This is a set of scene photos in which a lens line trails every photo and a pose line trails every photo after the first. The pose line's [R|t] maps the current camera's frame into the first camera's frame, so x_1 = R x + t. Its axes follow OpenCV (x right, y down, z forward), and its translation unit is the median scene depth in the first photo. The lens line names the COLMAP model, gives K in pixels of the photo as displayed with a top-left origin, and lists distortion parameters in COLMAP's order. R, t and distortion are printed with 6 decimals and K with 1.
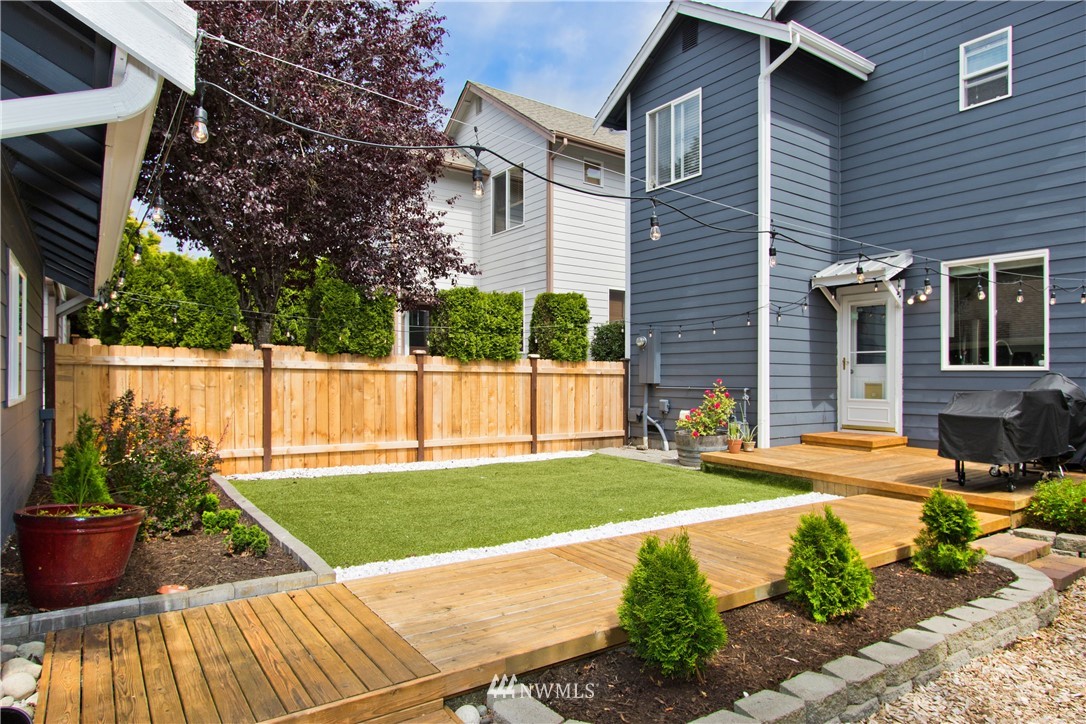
lens RADIAL K [[631.9, 0, 547.7], [0, 631.9, 368.2], [0, 0, 1]] dist [0.005327, -0.003633]
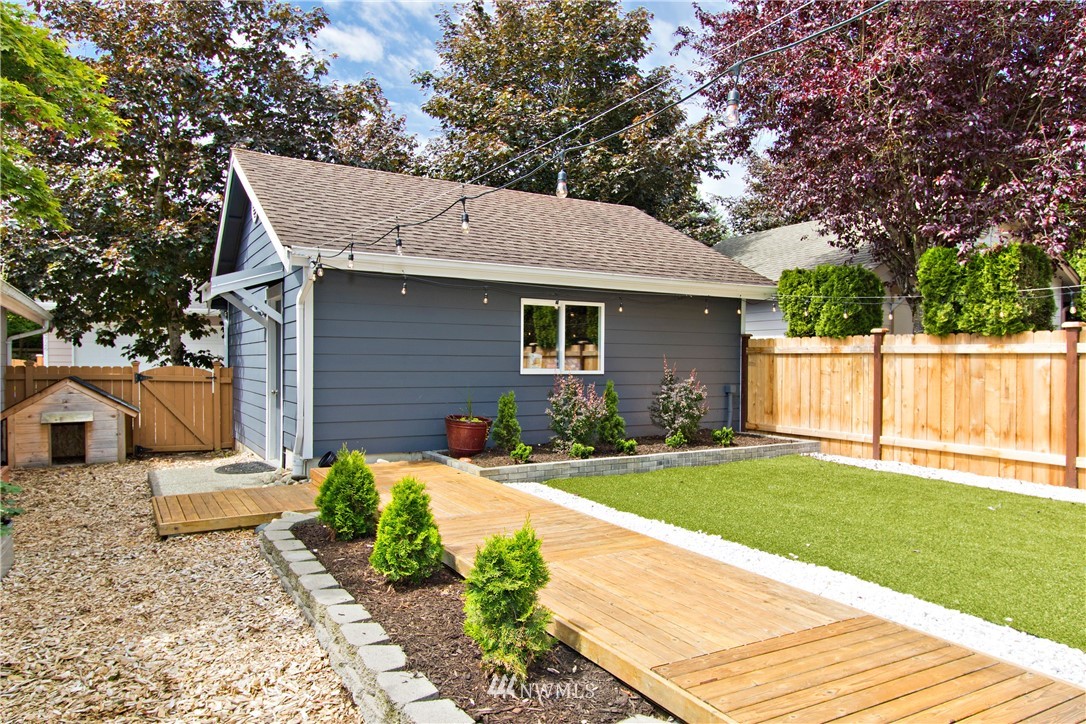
lens RADIAL K [[733.8, 0, 546.9], [0, 733.8, 364.8], [0, 0, 1]] dist [-0.002290, -0.000218]
pose [[-0.081180, -0.004077, -0.996691, 0.687982], [0.009422, 0.999944, -0.004858, 0.017015], [0.996655, -0.009785, -0.081137, 0.562121]]
